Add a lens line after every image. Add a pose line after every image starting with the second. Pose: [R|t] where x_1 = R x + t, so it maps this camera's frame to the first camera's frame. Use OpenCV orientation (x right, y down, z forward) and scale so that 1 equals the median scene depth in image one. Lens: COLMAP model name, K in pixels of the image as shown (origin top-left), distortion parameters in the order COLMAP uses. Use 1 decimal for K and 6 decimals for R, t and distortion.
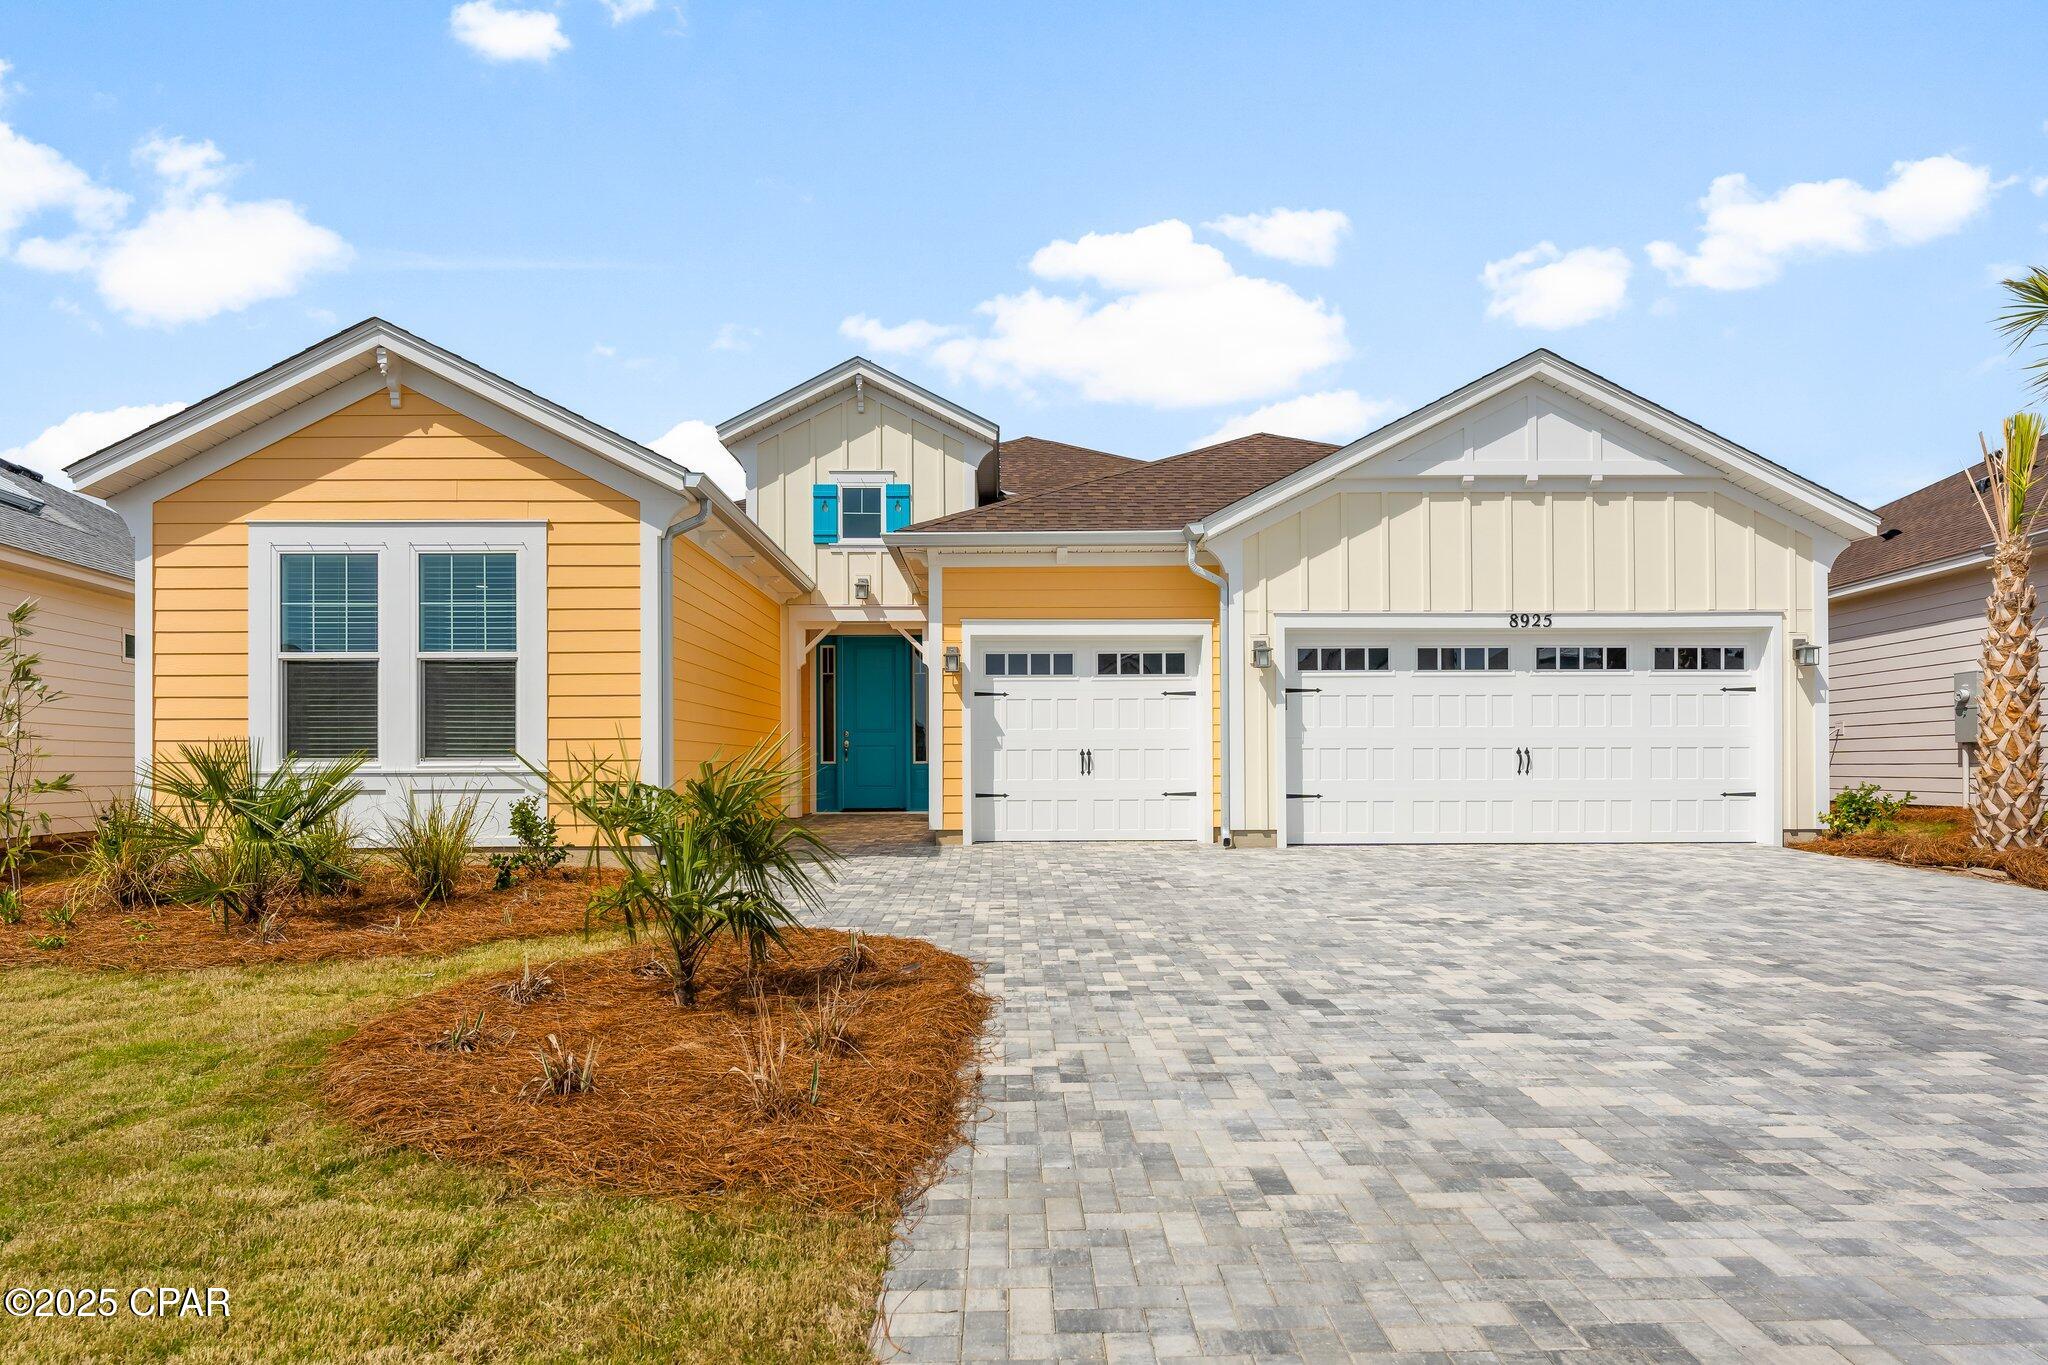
lens RADIAL K [[1124.5, 0, 1025.0], [0, 1124.5, 745.2], [0, 0, 1]] dist [0.009036, 0.001300]
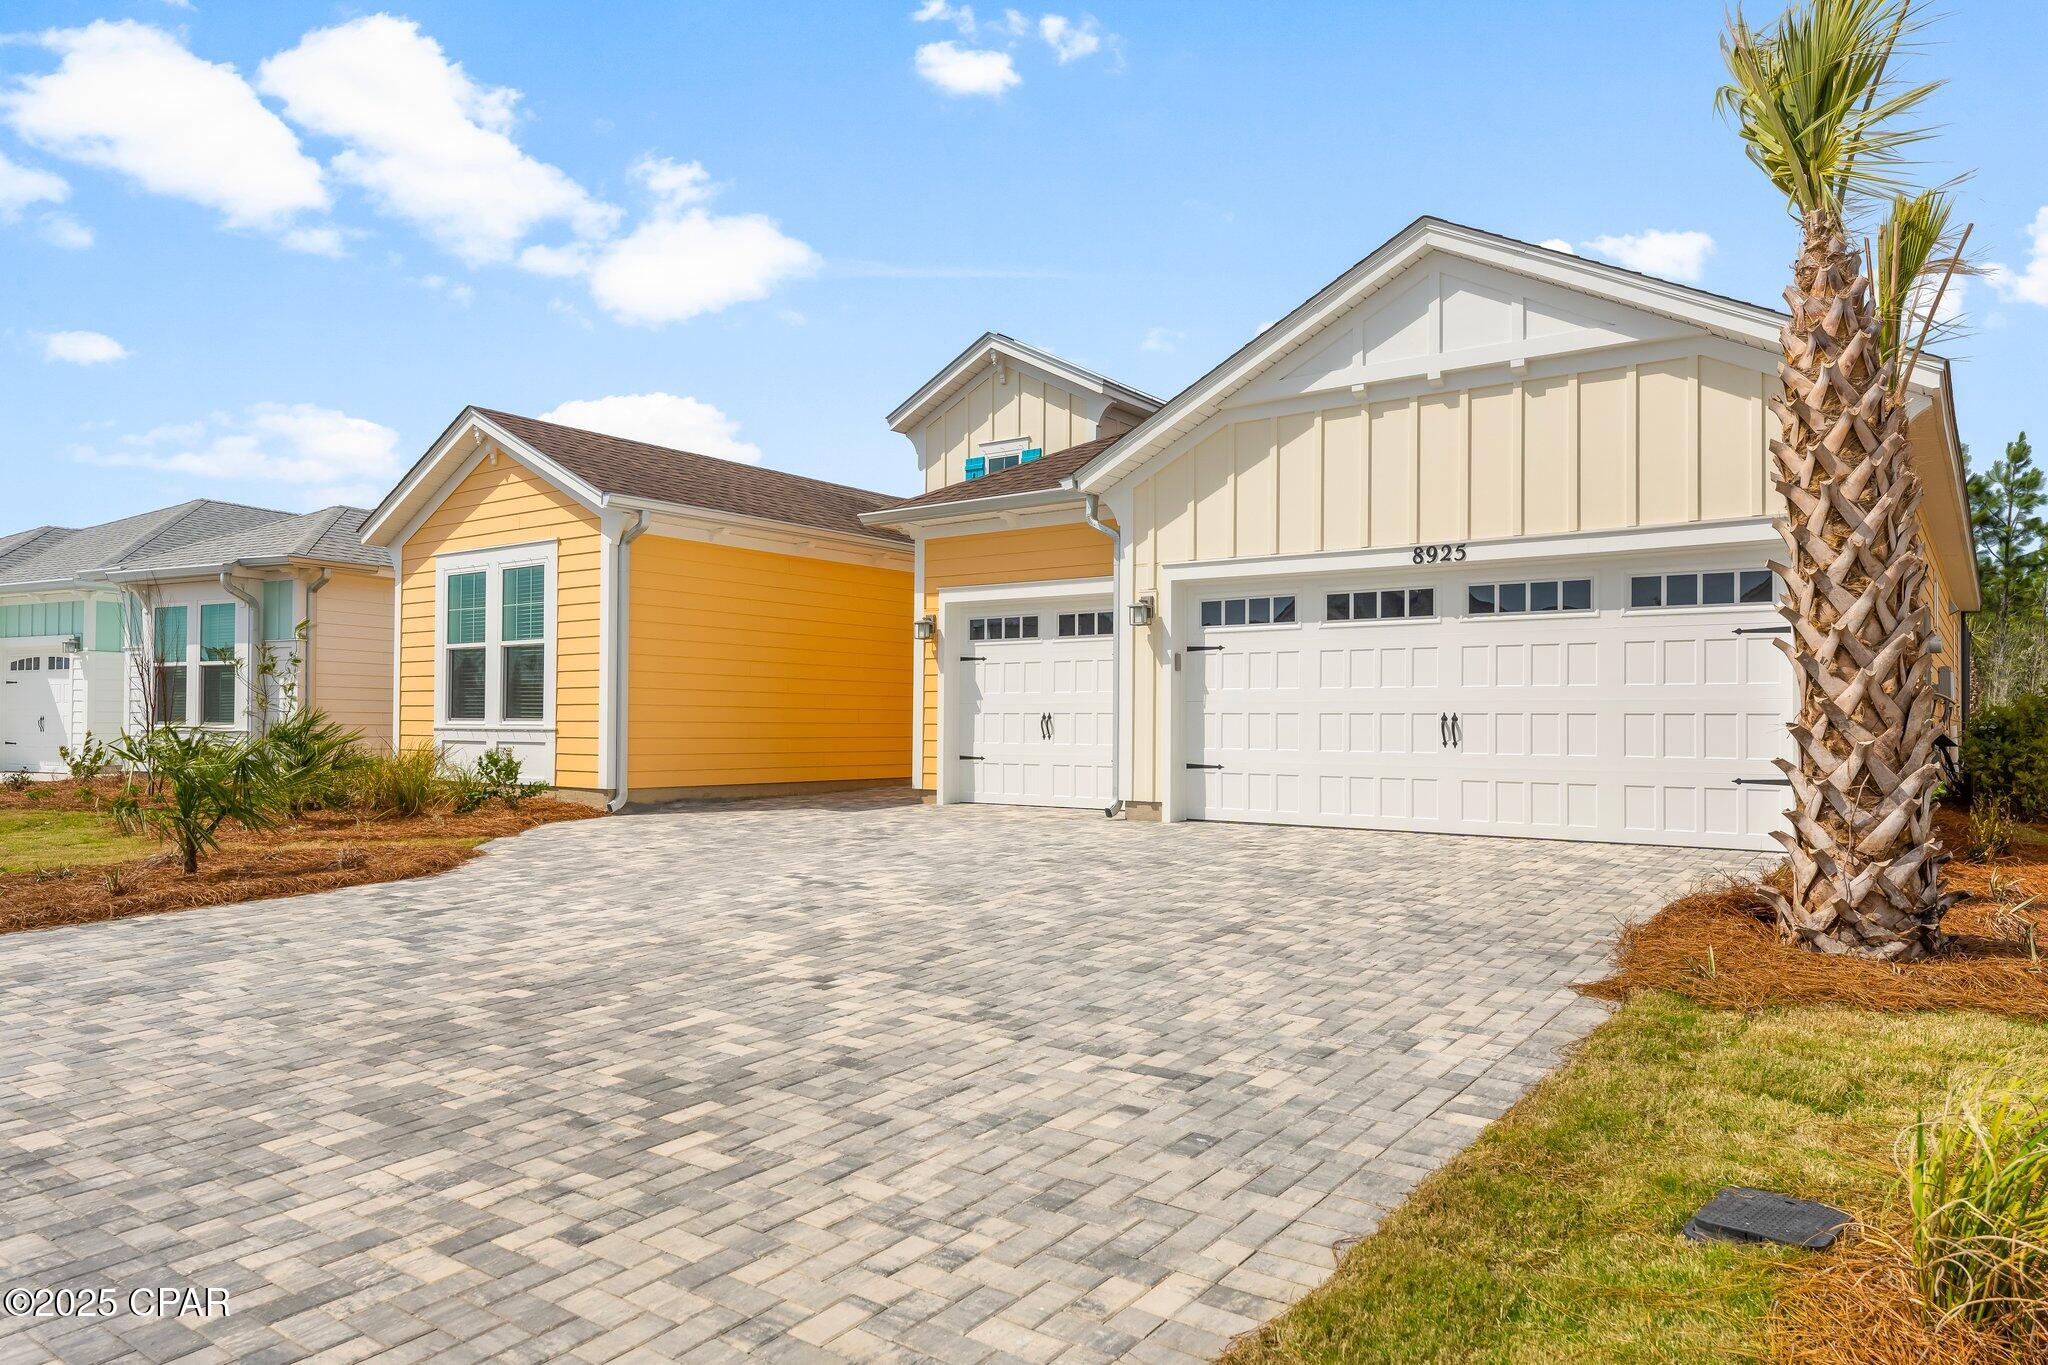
lens RADIAL K [[1292.3, 0, 1024.4], [0, 1292.3, 684.0], [0, 0, 1]] dist [0.037147, -0.000282]
pose [[0.803228, -0.009576, -0.595594, 0.755597], [0.000147, 0.999874, -0.015878, -0.004108], [0.595671, 0.012666, 0.803129, 0.088084]]
